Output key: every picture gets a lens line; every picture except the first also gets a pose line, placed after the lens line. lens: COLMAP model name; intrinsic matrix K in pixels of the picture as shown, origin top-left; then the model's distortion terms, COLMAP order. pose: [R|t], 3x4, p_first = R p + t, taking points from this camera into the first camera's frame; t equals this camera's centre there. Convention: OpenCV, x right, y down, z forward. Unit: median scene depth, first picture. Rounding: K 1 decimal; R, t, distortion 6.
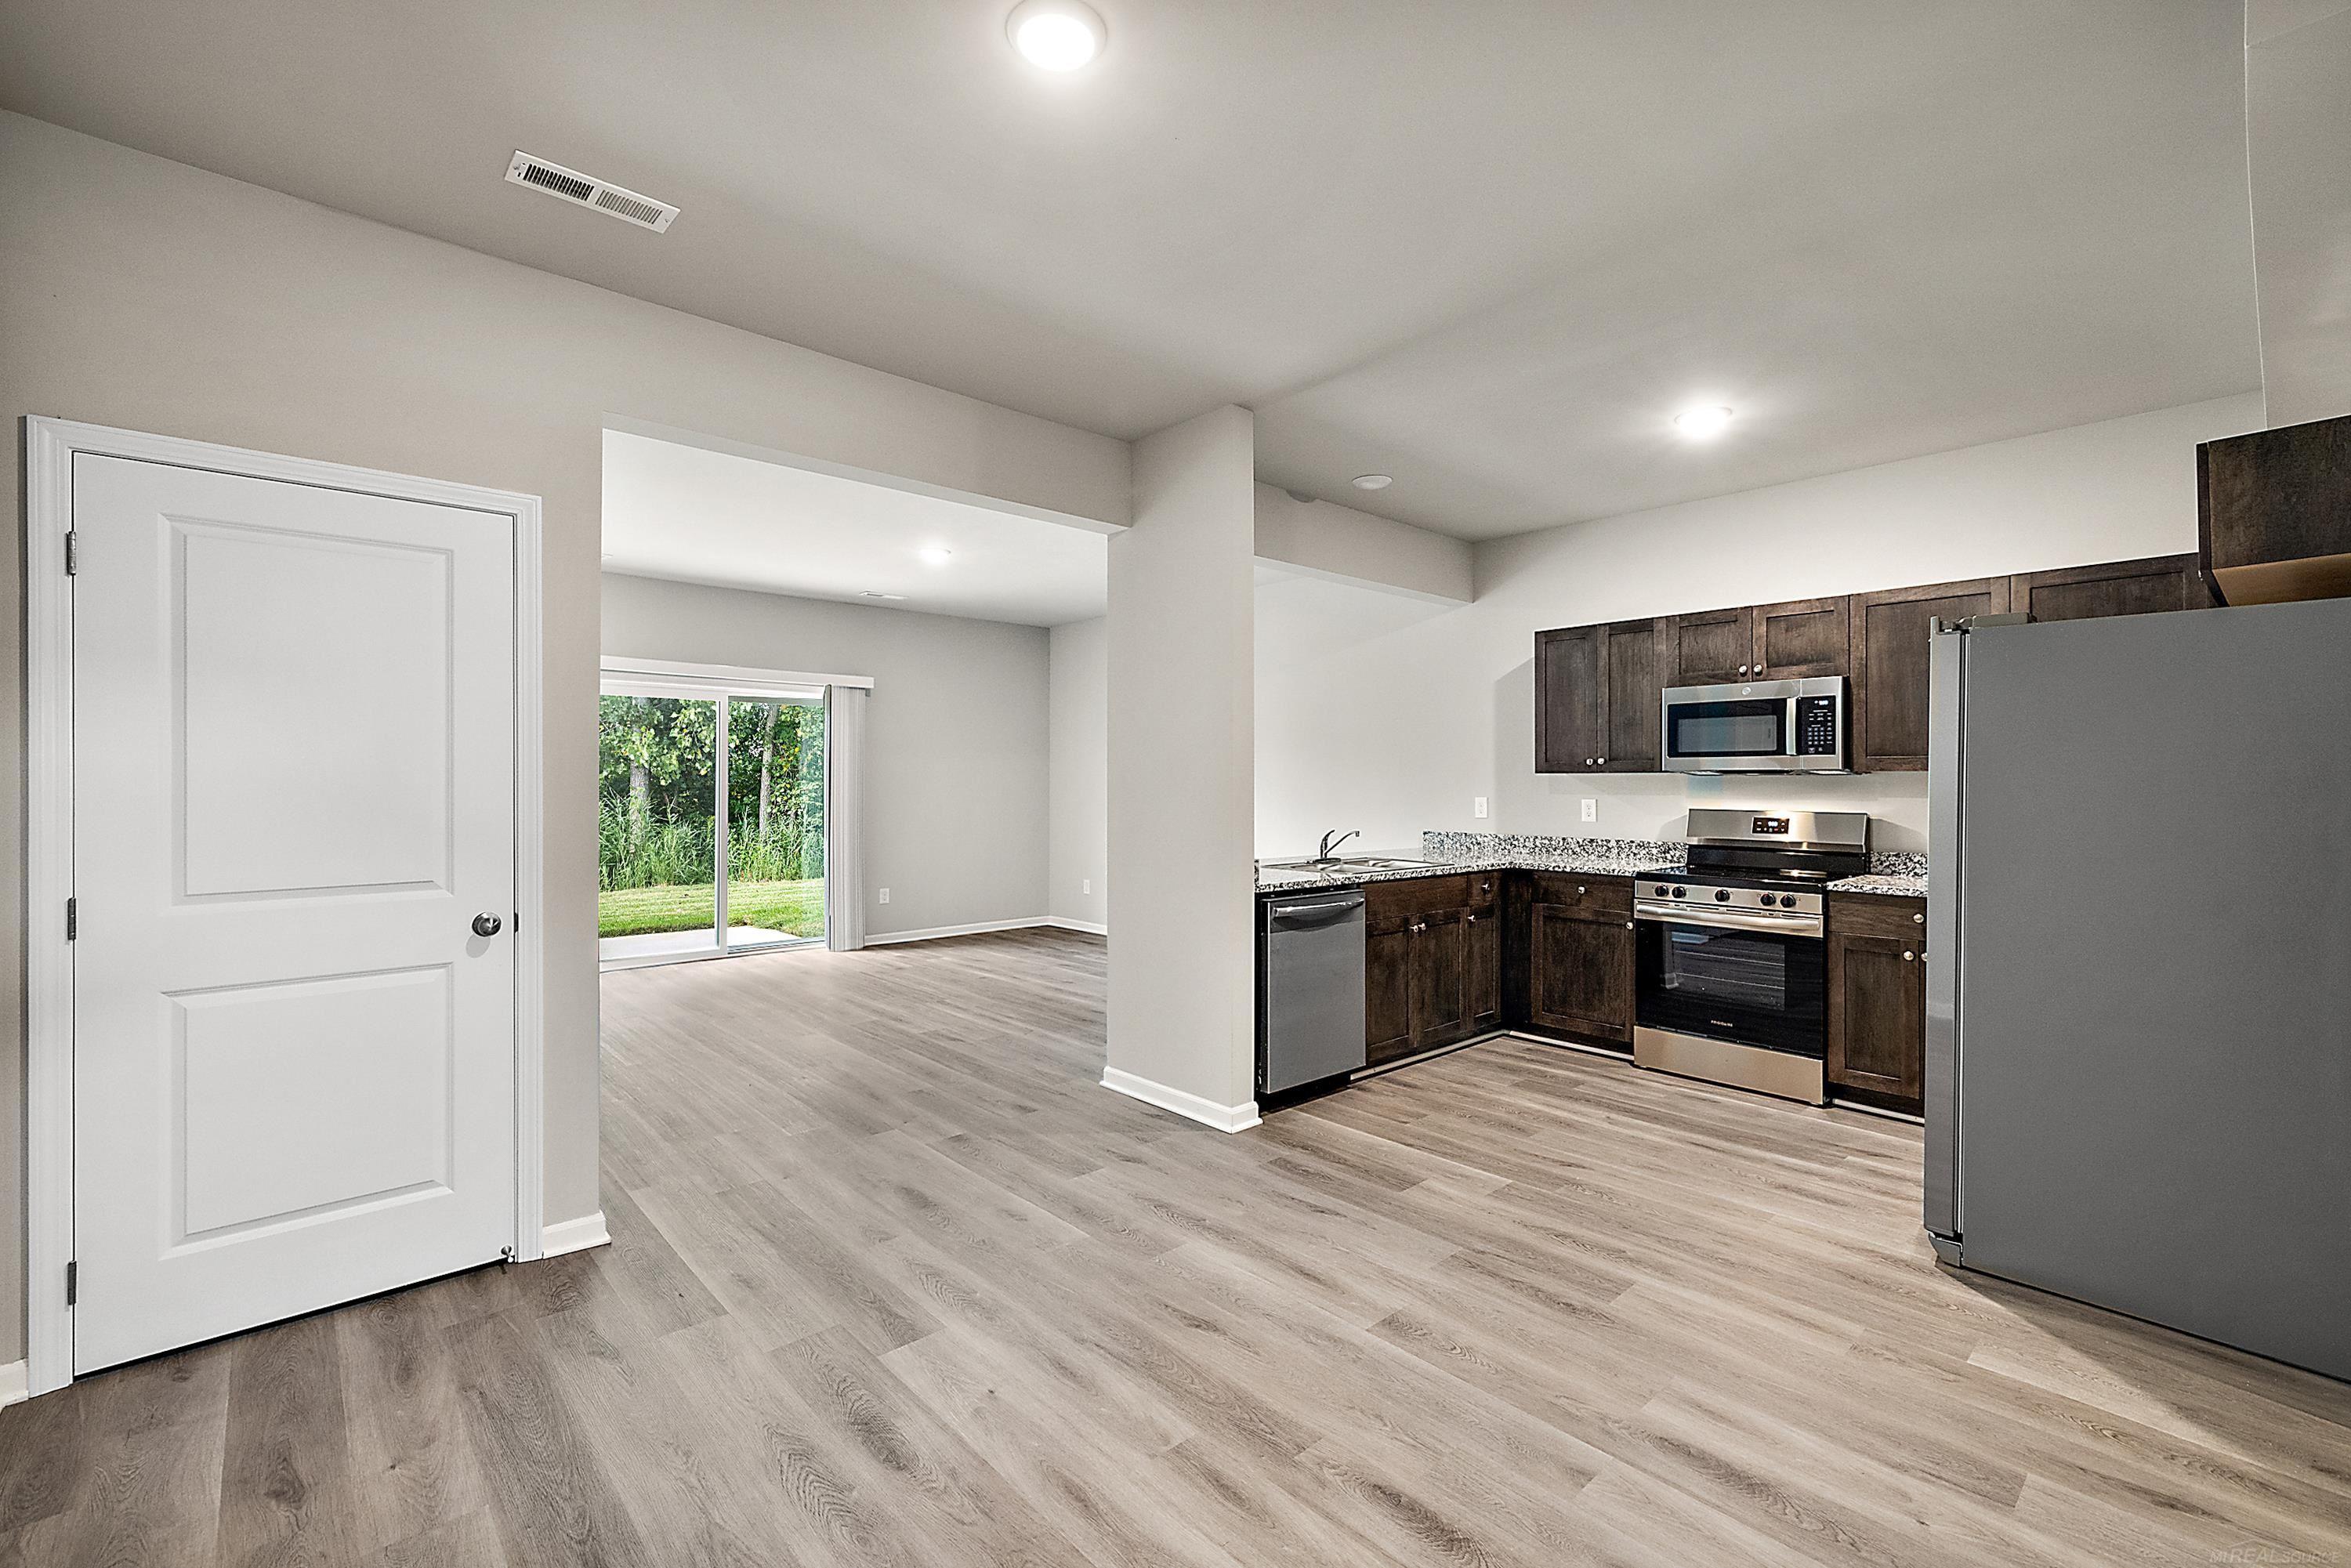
lens RADIAL K [[992.4, 0, 1171.6], [0, 992.4, 781.6], [0, 0, 1]] dist [-0.000324, 0.000431]
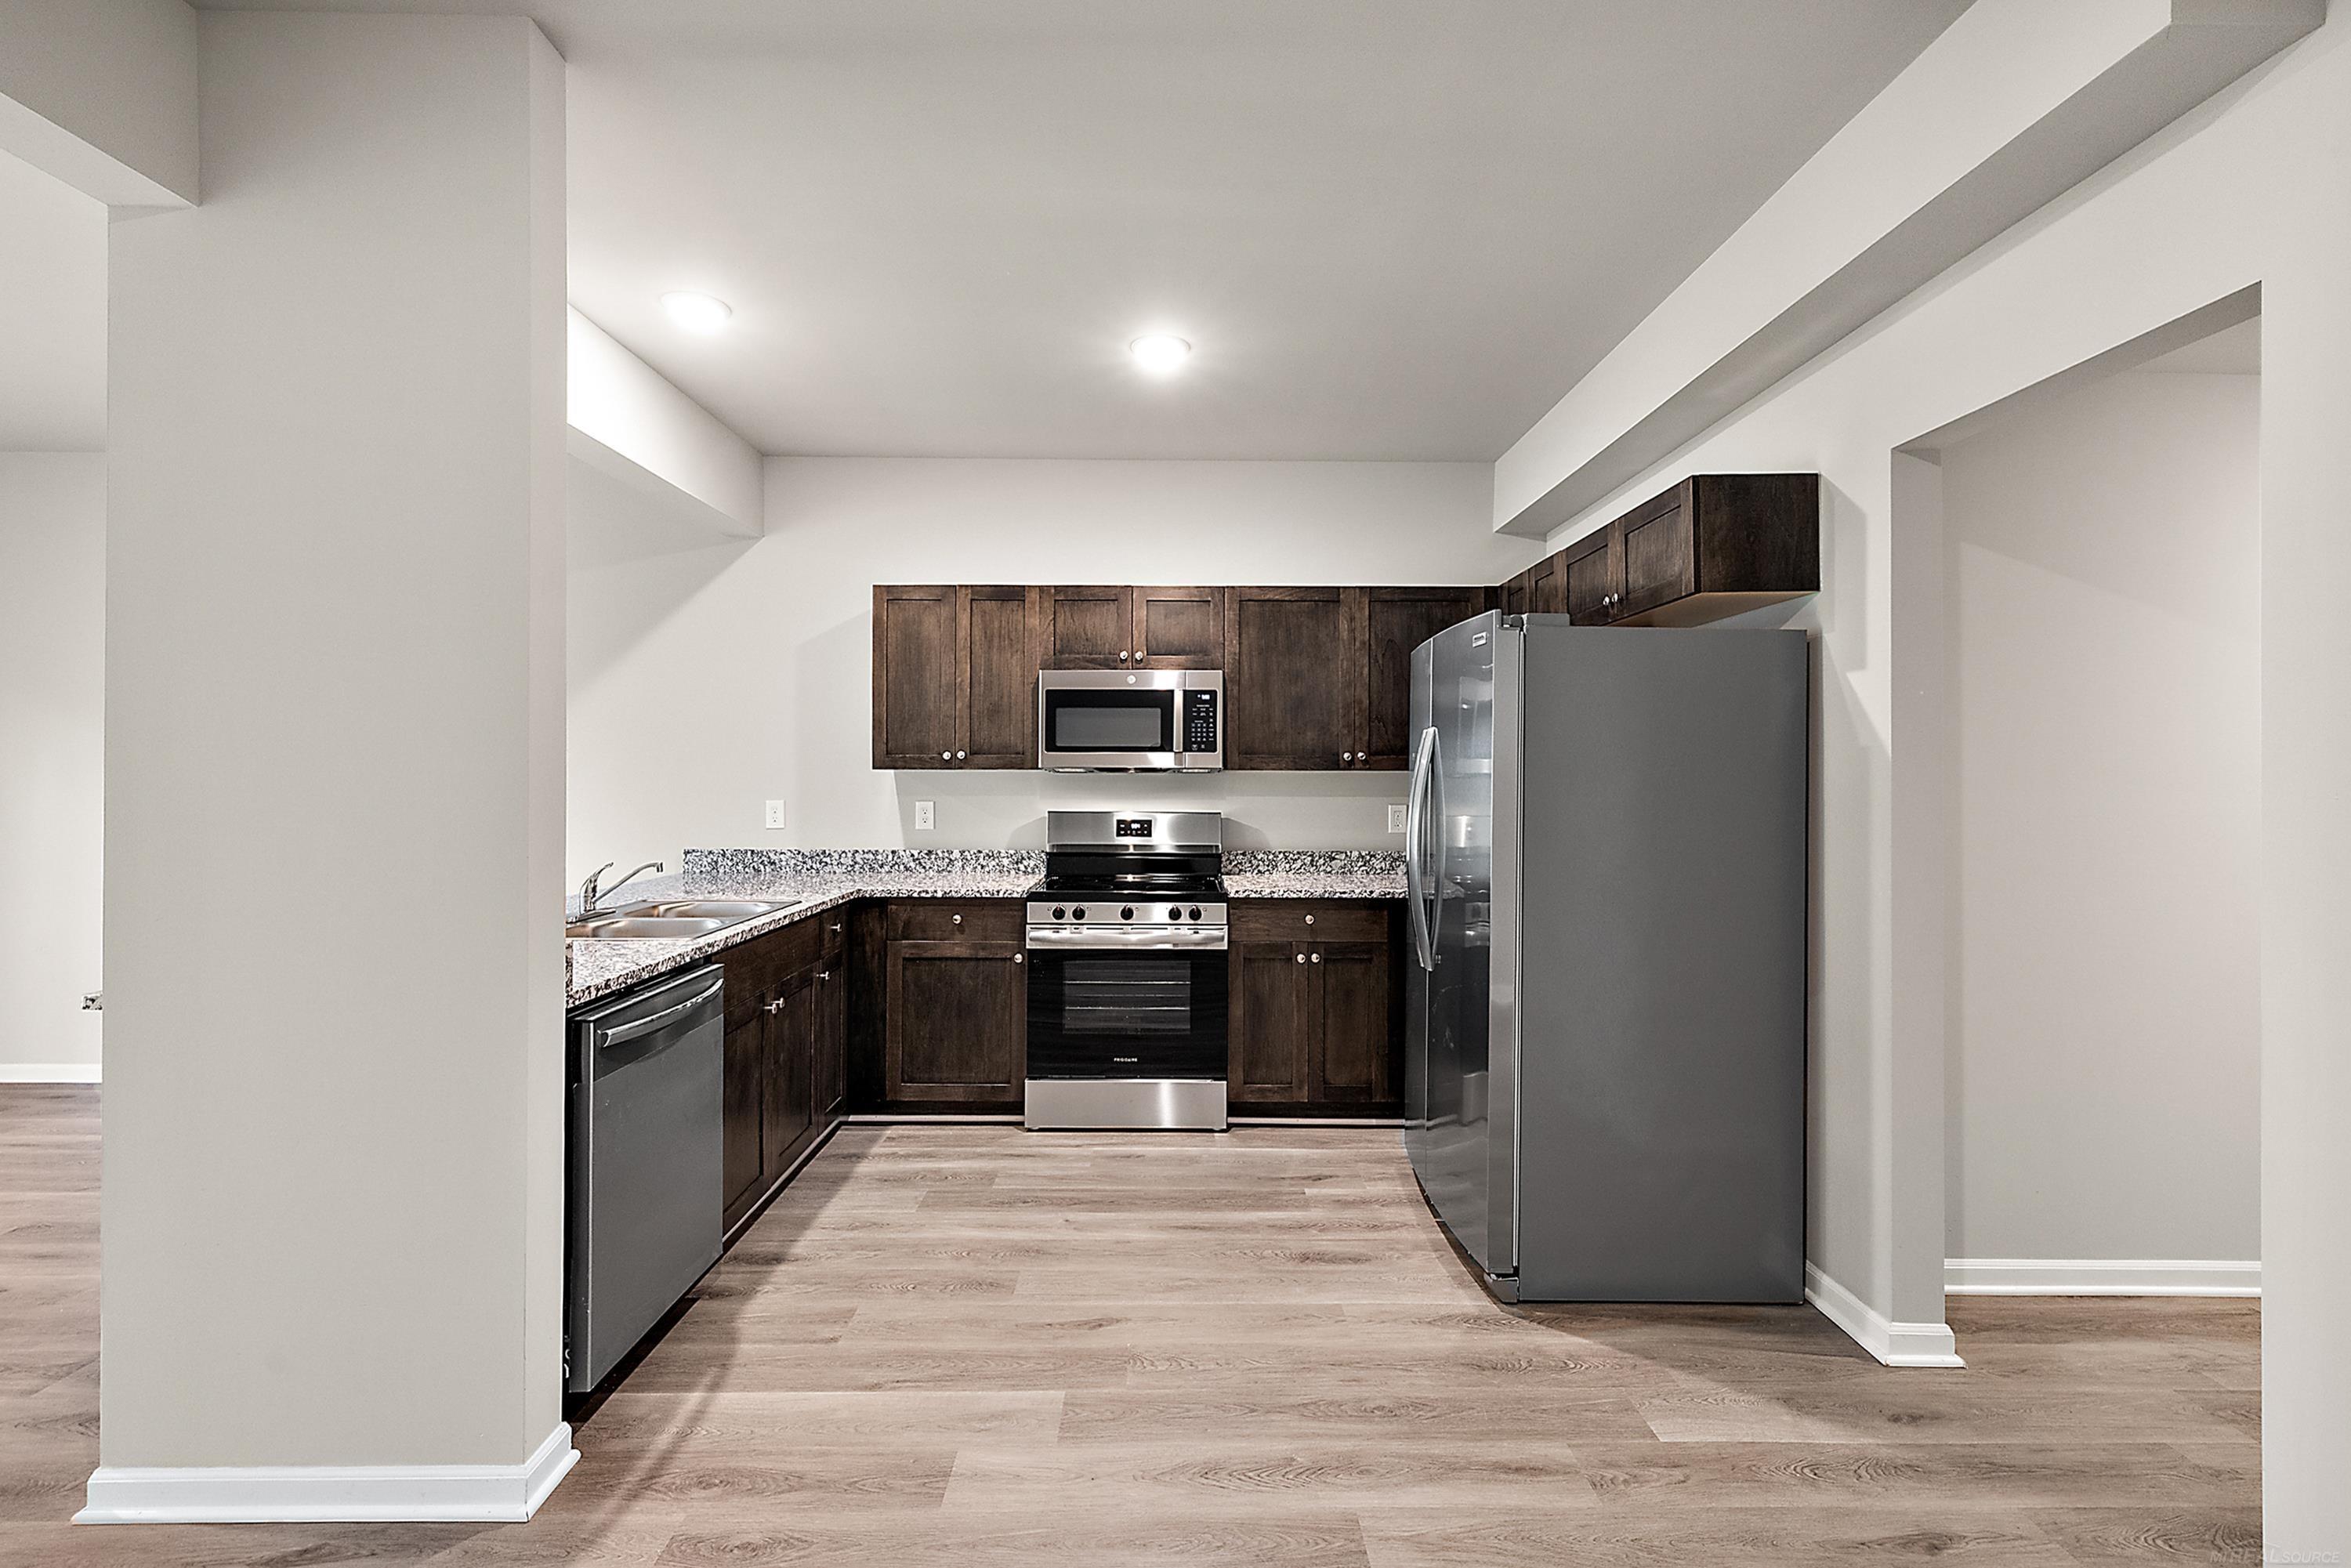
lens RADIAL K [[1027.9, 0, 1176.2], [0, 1027.9, 766.0], [0, 0, 1]] dist [0.000835, 0.000363]
pose [[0.658270, 0.004948, 0.752765, -0.093692], [-0.001482, 0.999985, -0.005278, -0.008536], [-0.752780, 0.002359, 0.658268, 0.364490]]
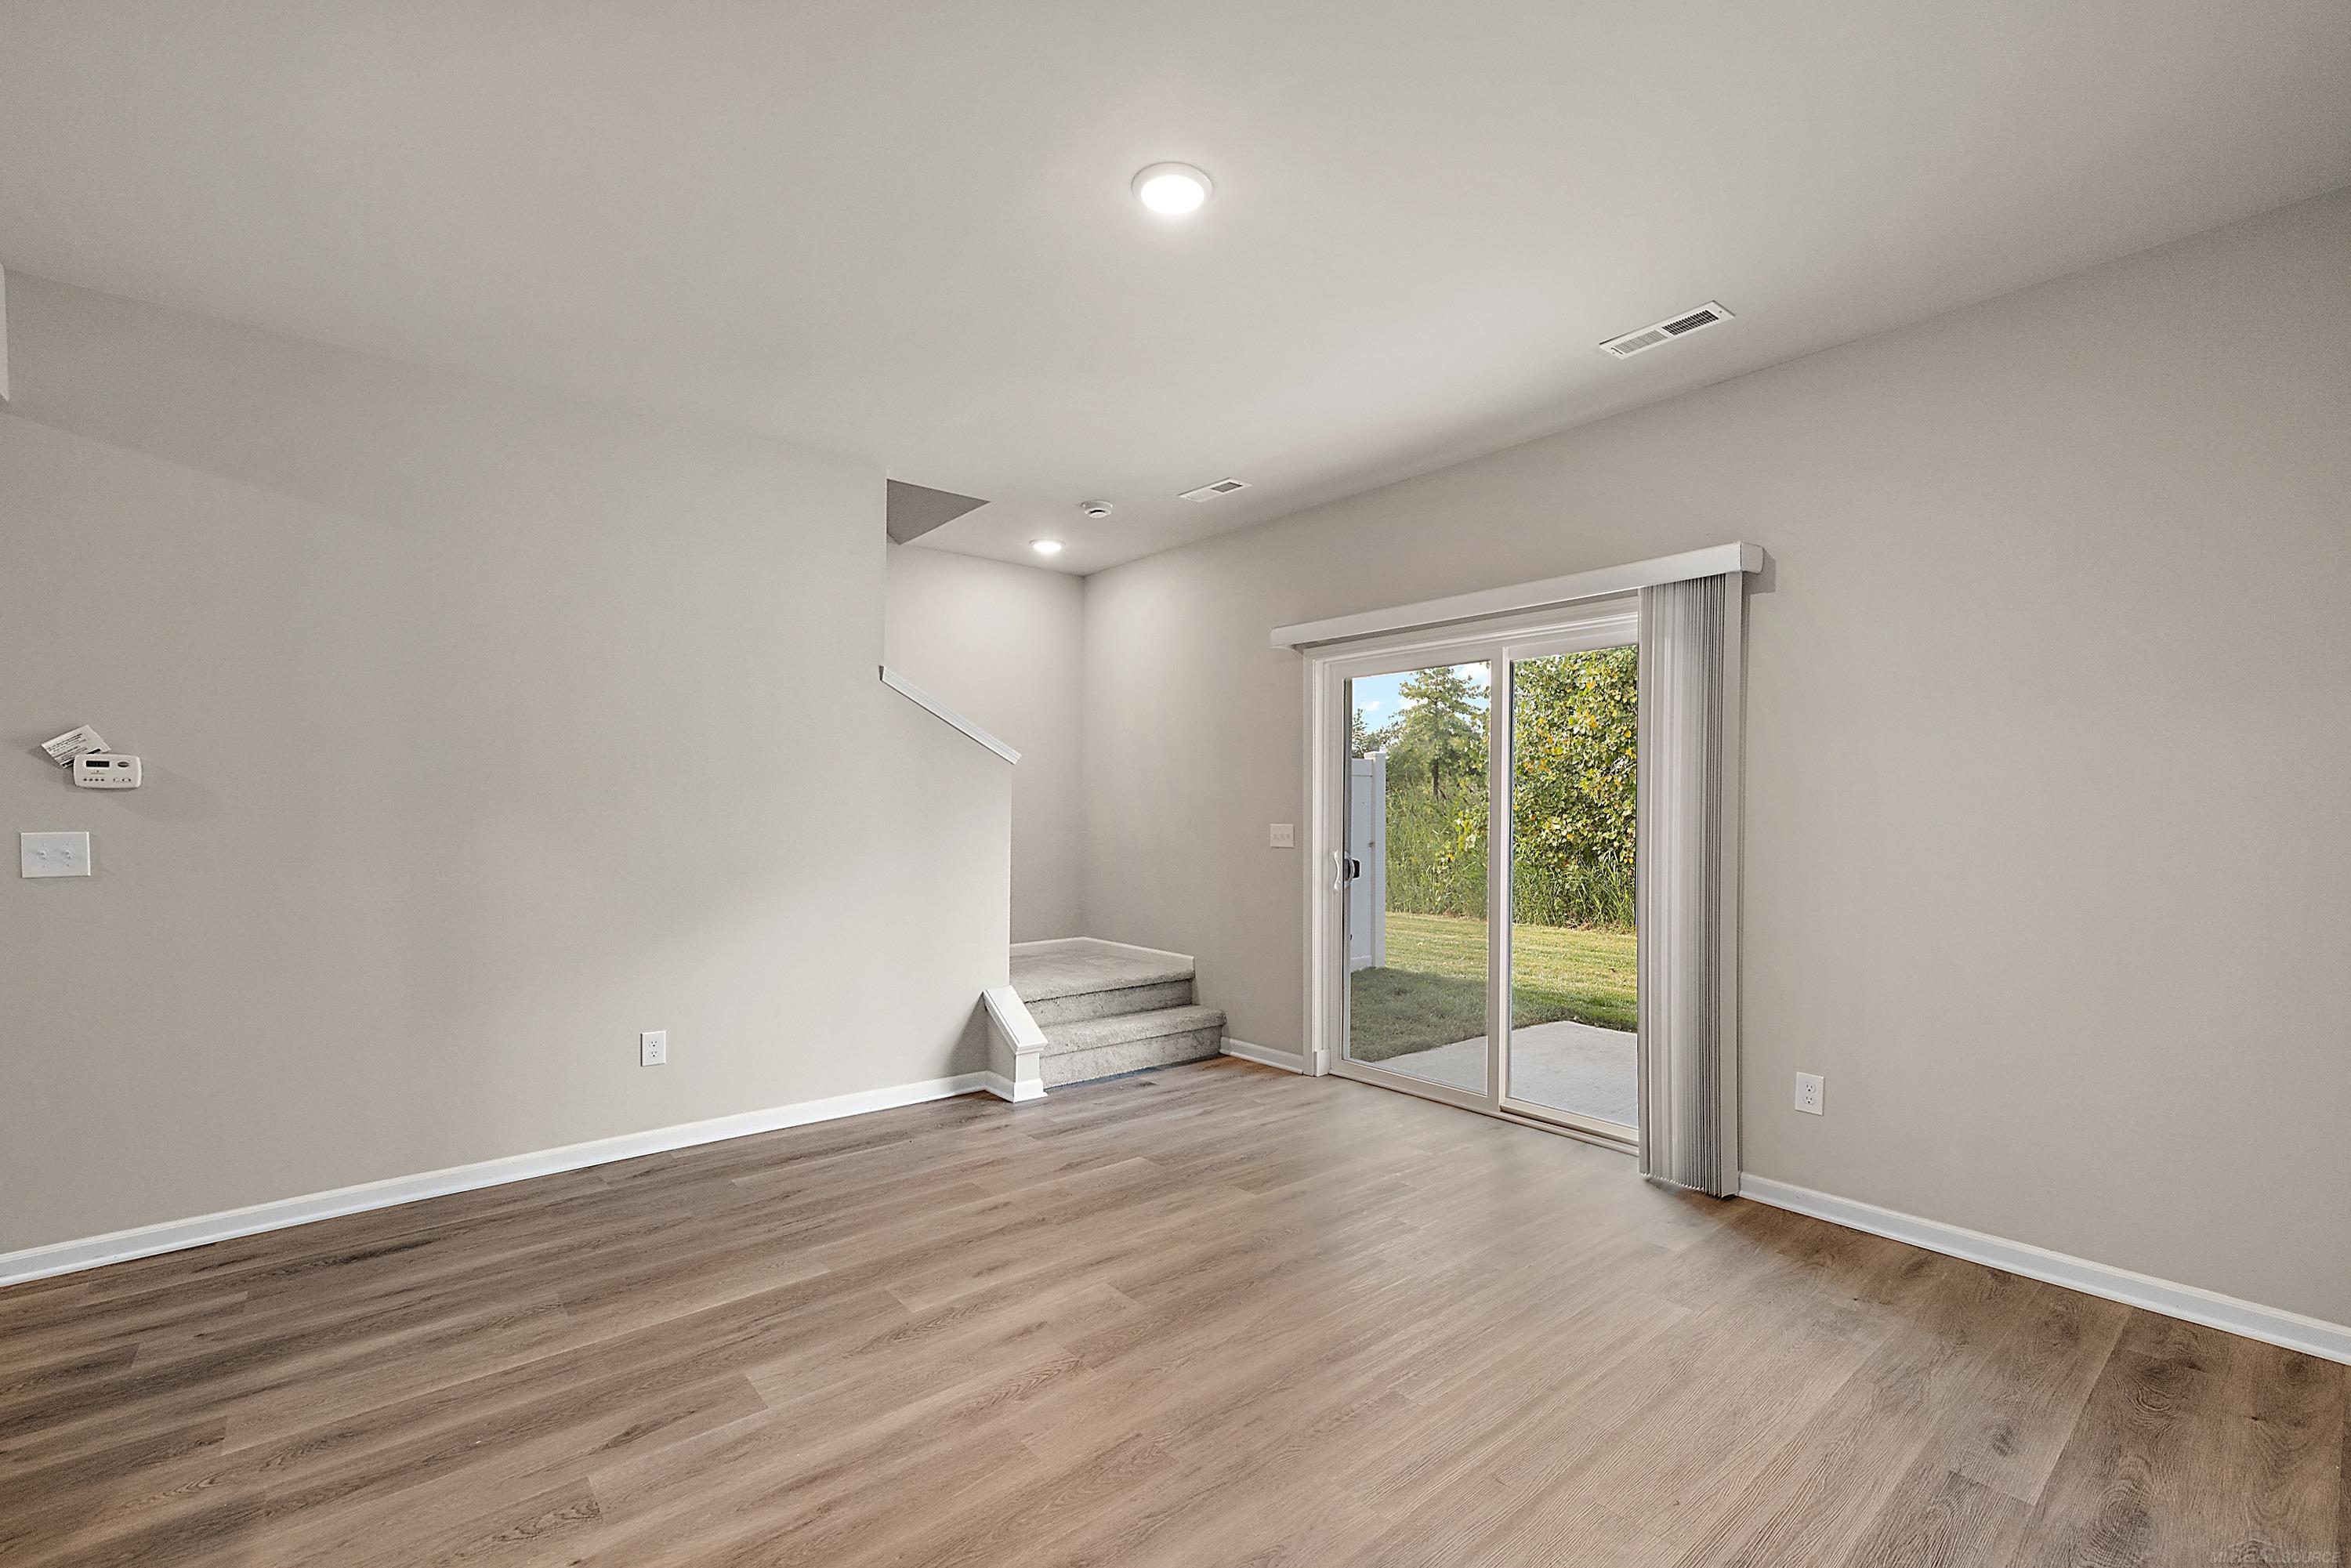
lens RADIAL K [[1001.5, 0, 1193.1], [0, 1001.5, 834.1], [0, 0, 1]] dist [0.001711, 0.000364]
pose [[-0.032207, 0.020441, -0.999272, 0.204163], [0.000099, 0.999791, 0.020449, 0.010664], [0.999481, 0.000560, -0.032202, 1.459942]]
